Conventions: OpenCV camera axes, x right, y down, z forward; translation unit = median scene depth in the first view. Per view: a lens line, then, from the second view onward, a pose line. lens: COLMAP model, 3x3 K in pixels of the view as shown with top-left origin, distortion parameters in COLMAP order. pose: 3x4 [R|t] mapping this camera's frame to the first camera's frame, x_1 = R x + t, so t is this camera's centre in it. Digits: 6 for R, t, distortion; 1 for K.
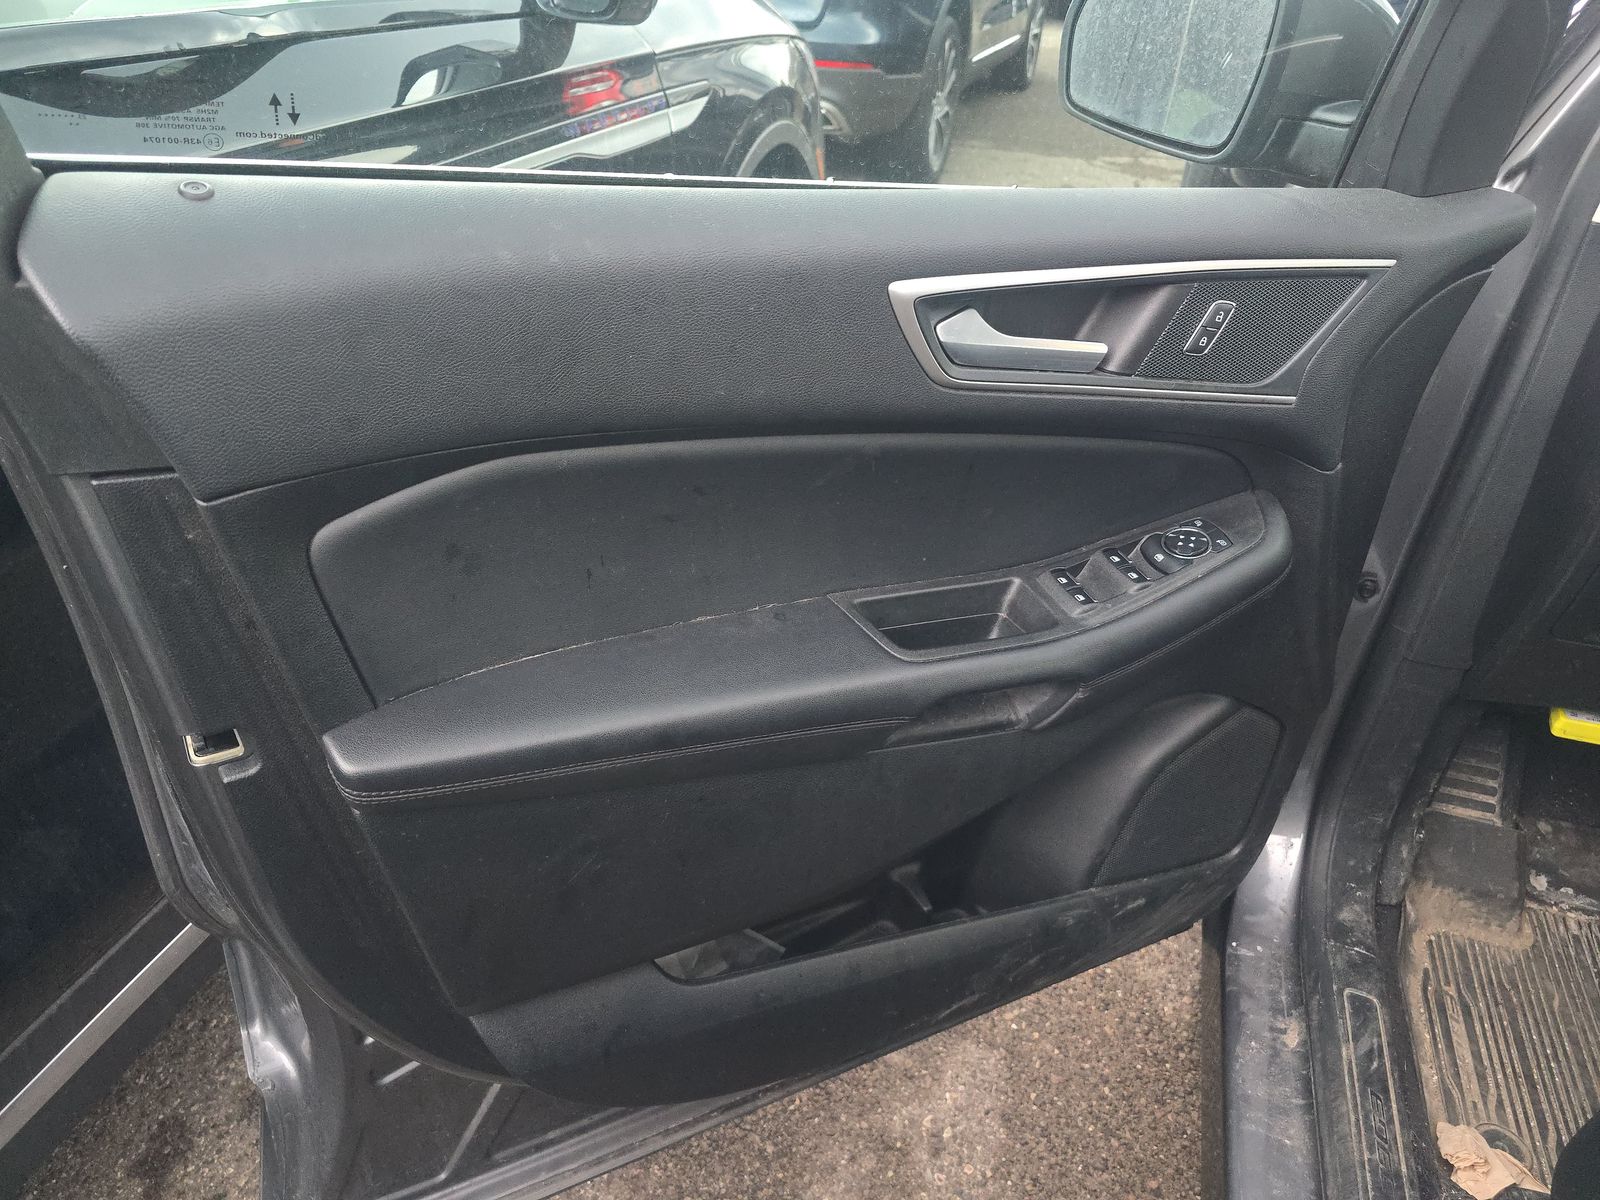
lens RADIAL K [[1055.9, 0, 801.1], [0, 1055.9, 602.5], [0, 0, 1]] dist [0.032544, -0.026946]
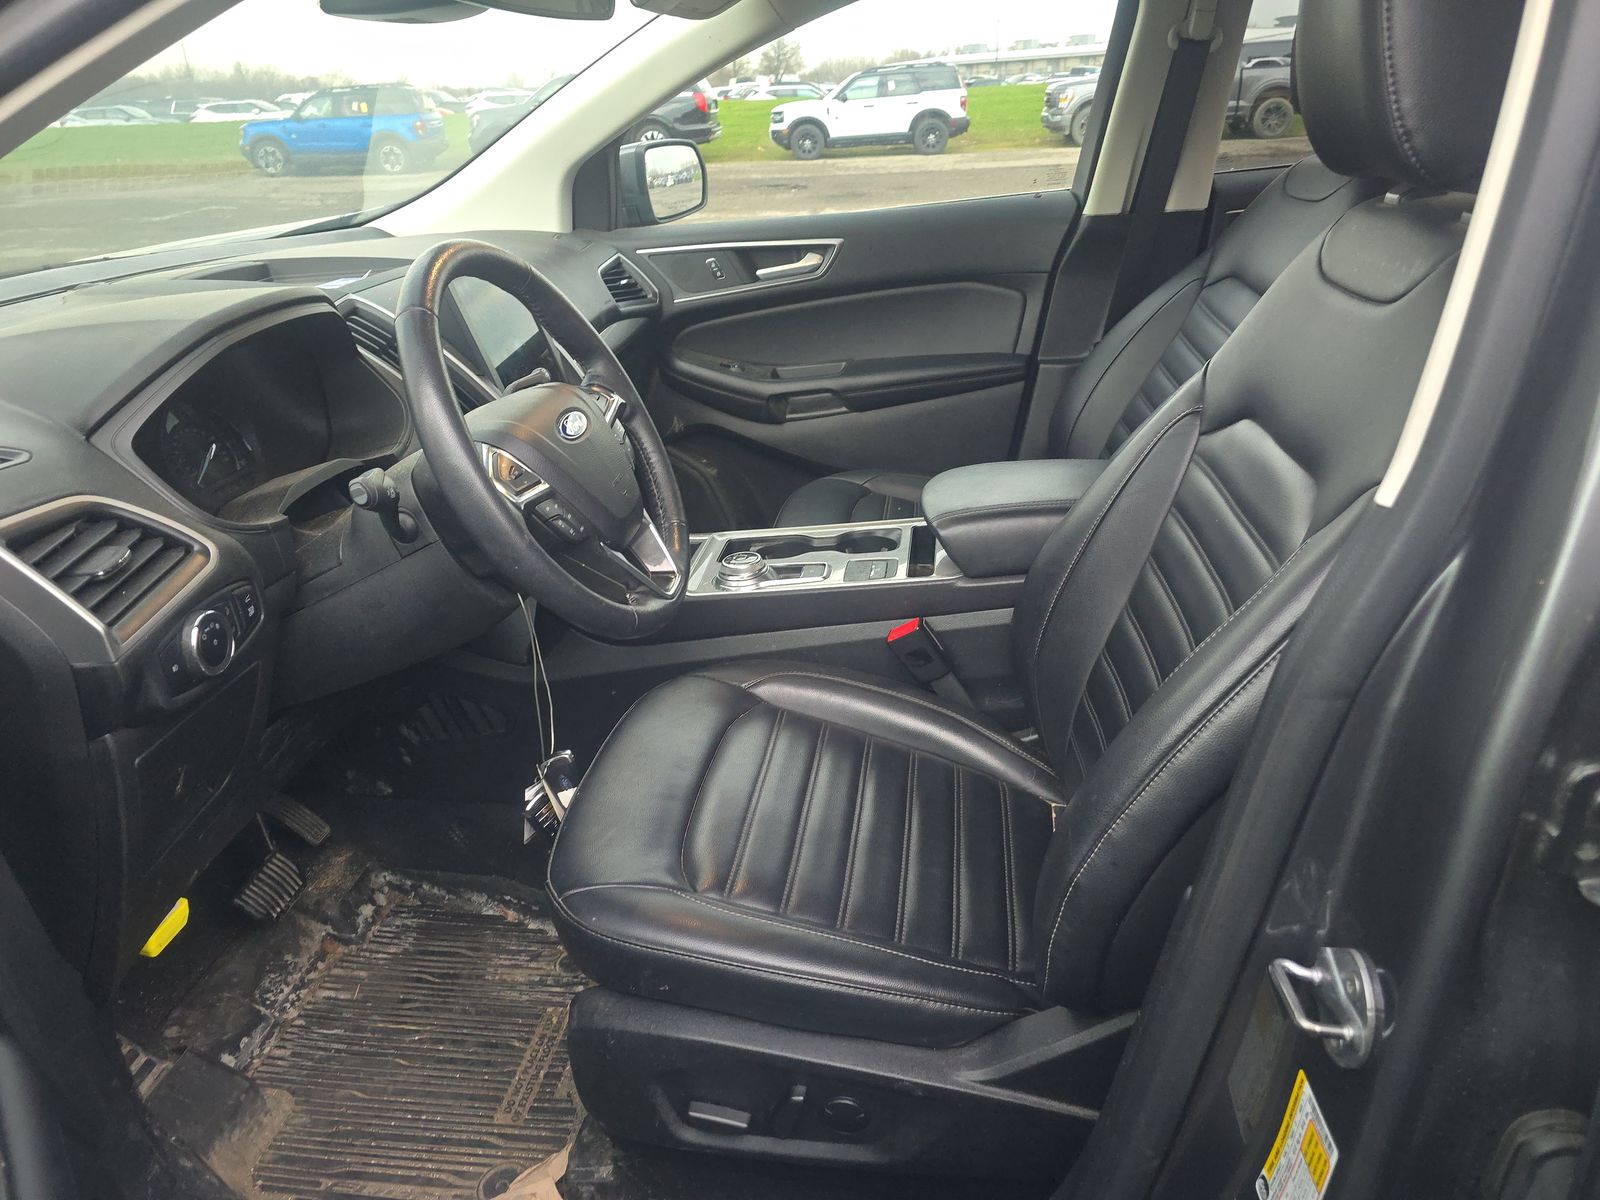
lens RADIAL K [[1055.9, 0, 799.2], [0, 1055.9, 595.7], [0, 0, 1]] dist [0.032544, -0.026946]
pose [[-0.184148, -0.435123, 0.881338, -0.084462], [0.565284, 0.686656, 0.457119, -0.203421], [-0.804079, 0.582384, 0.119522, 0.250551]]
